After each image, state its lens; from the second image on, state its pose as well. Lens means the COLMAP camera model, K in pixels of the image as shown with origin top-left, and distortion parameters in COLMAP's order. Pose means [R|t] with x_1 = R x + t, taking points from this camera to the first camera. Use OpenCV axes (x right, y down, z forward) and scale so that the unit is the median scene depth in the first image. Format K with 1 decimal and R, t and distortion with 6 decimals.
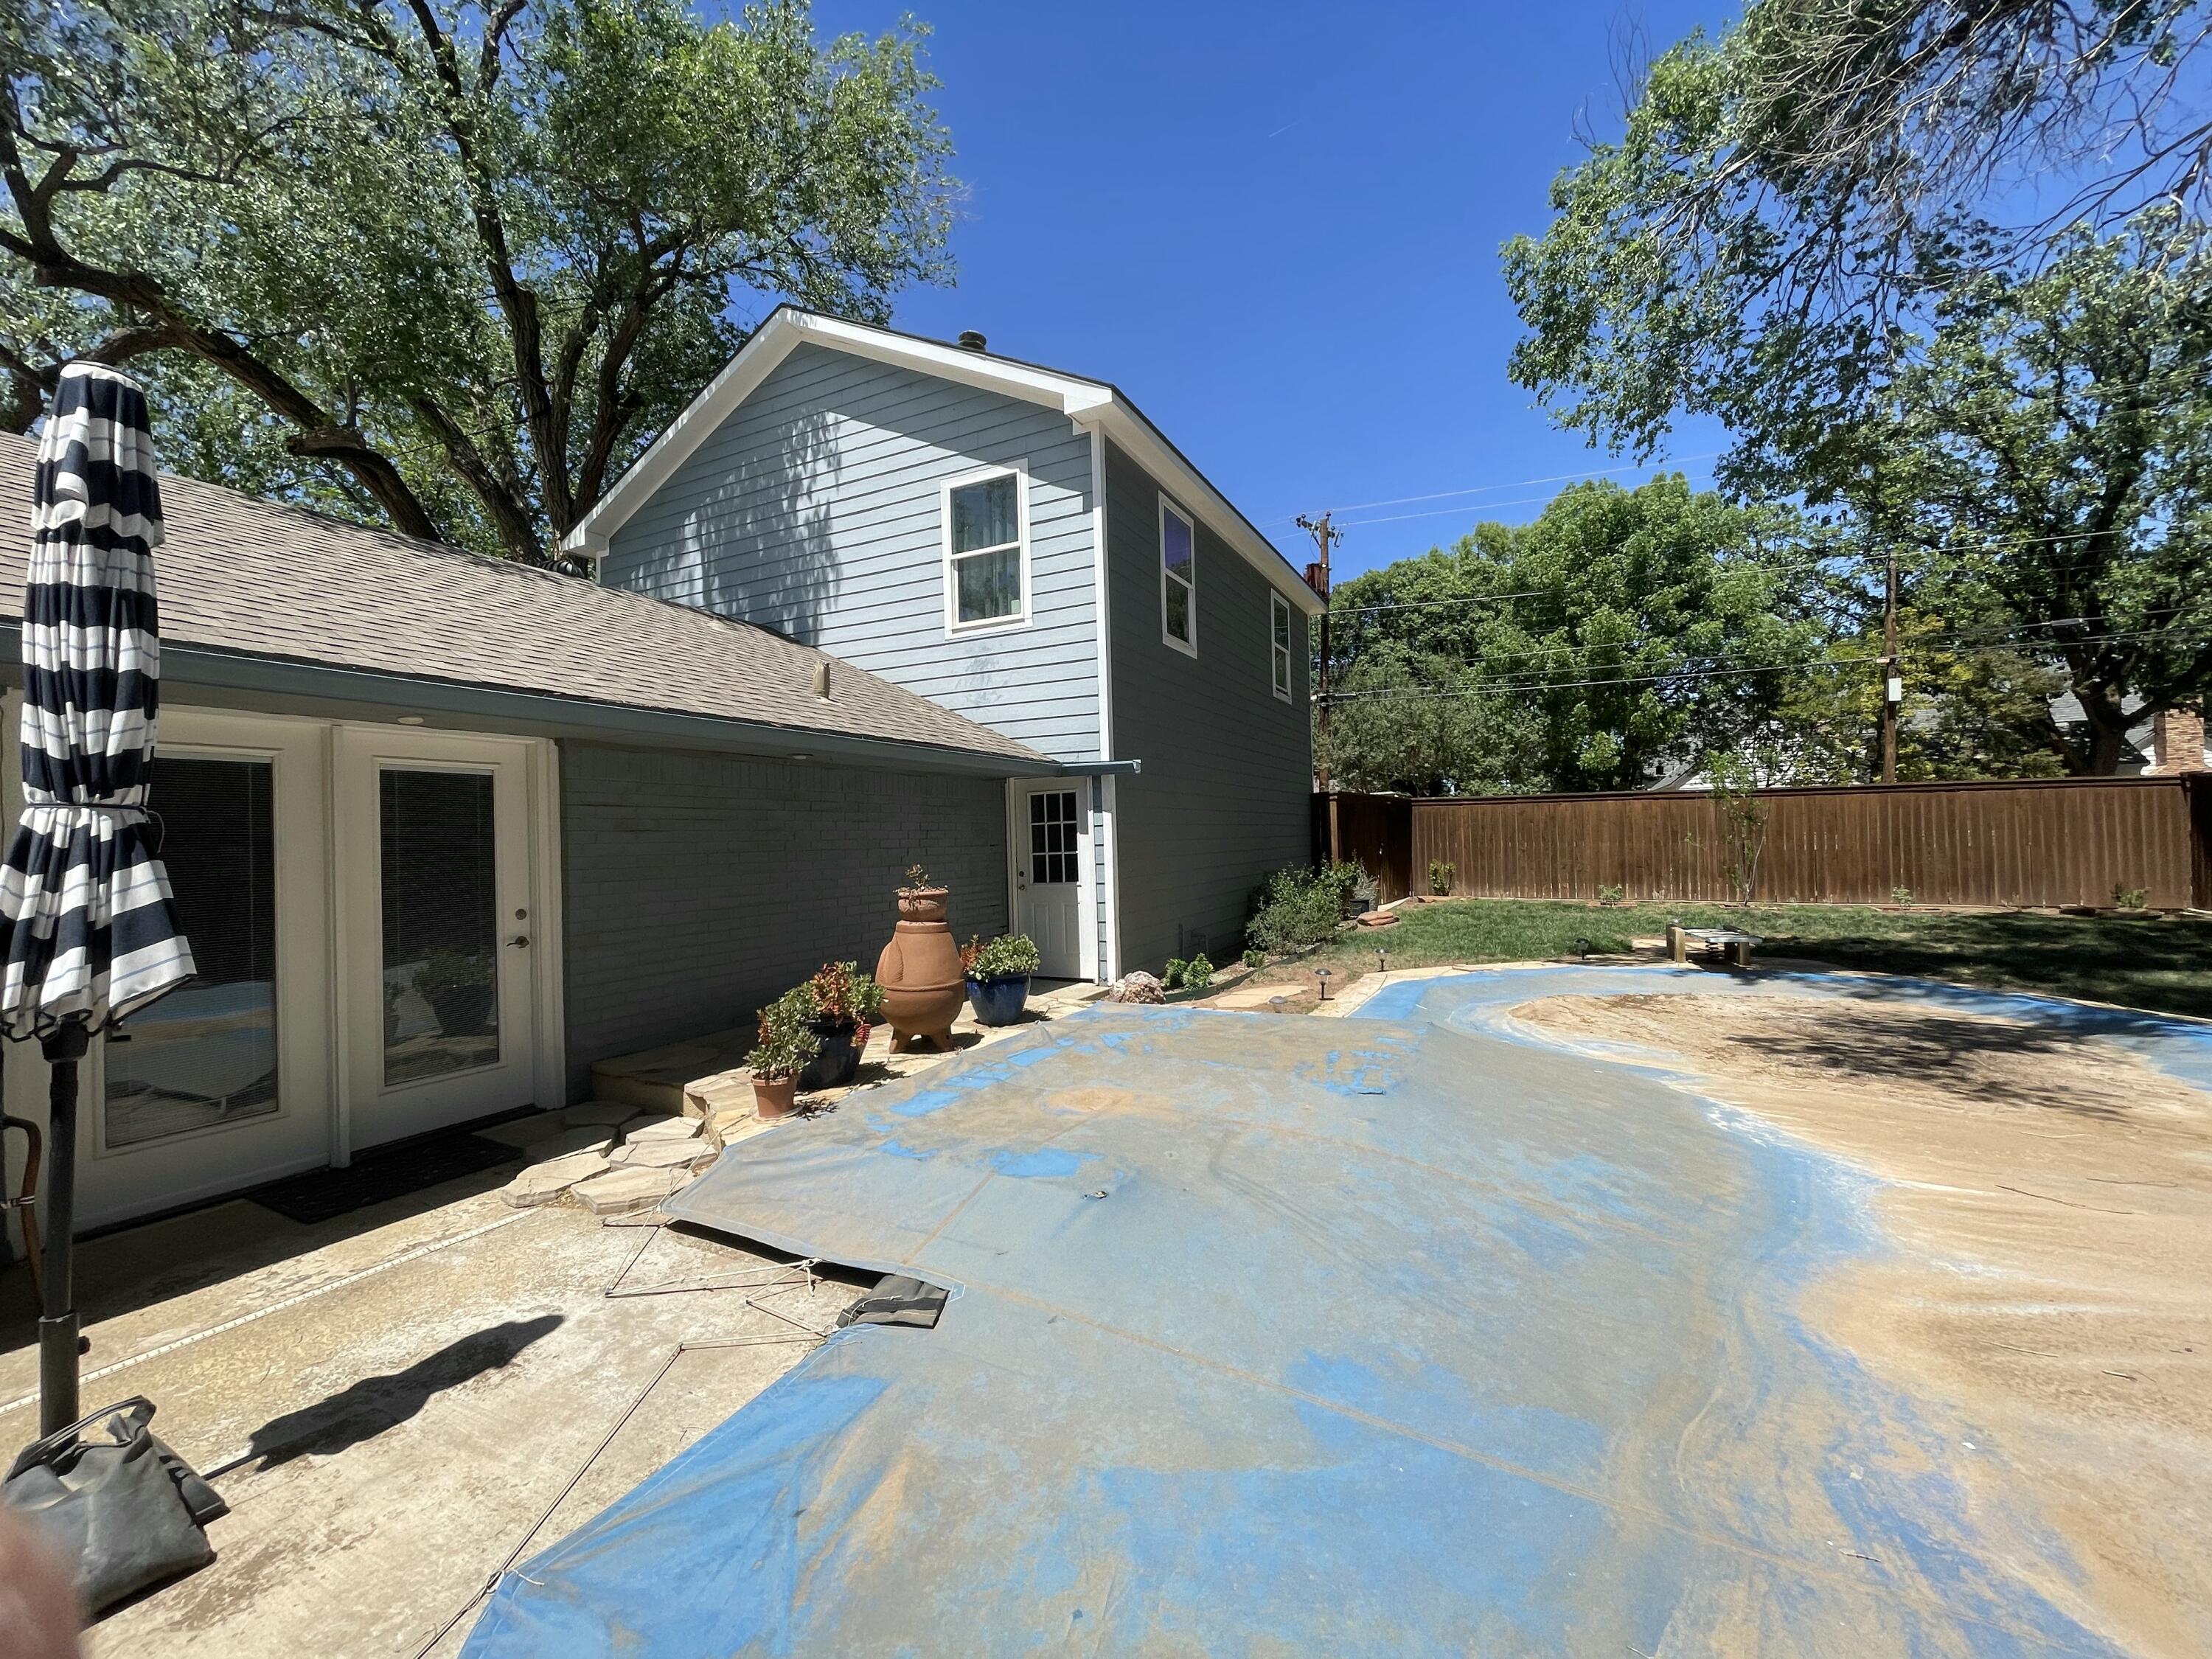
lens RADIAL K [[883.1, 0, 1098.5], [0, 883.1, 834.5], [0, 0, 1]] dist [-0.002718, -0.000661]
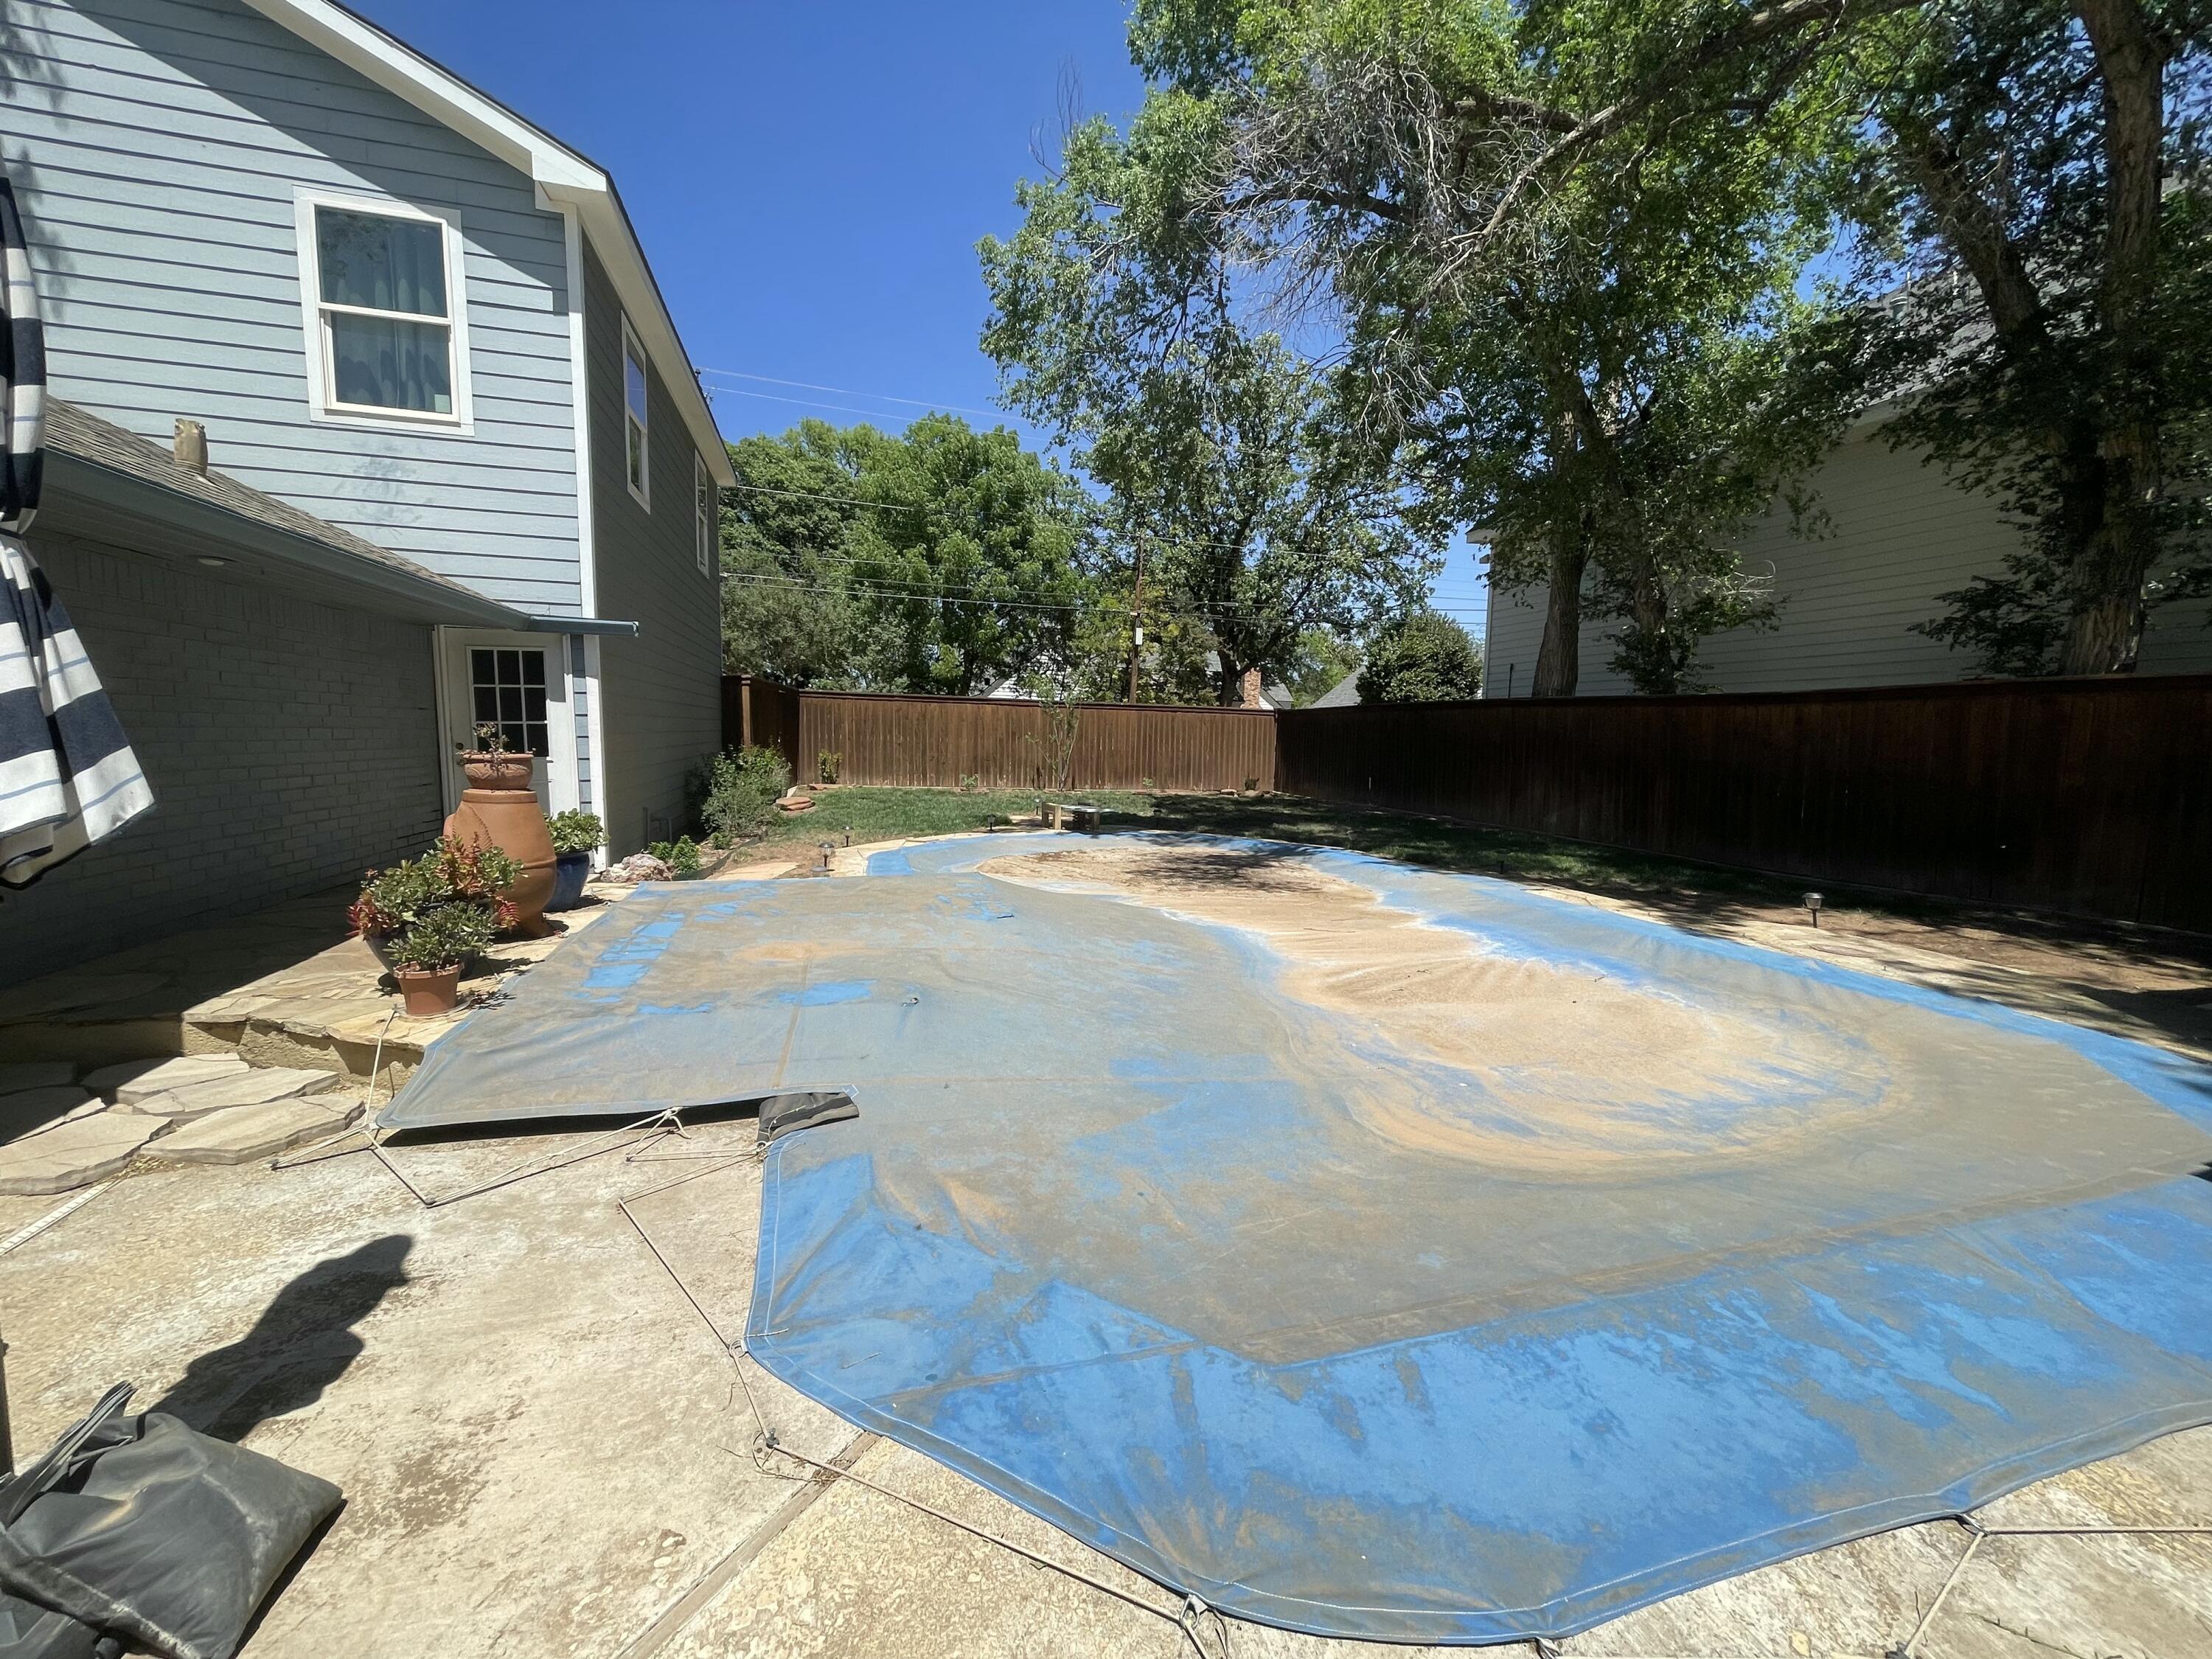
lens RADIAL K [[884.8, 0, 1104.4], [0, 884.8, 821.3], [0, 0, 1]] dist [0.000909, -0.000263]
pose [[0.734348, -0.027883, 0.678200, -0.407554], [-0.042316, 0.995332, 0.086741, 0.035978], [-0.677453, -0.092397, 0.729740, -0.012401]]
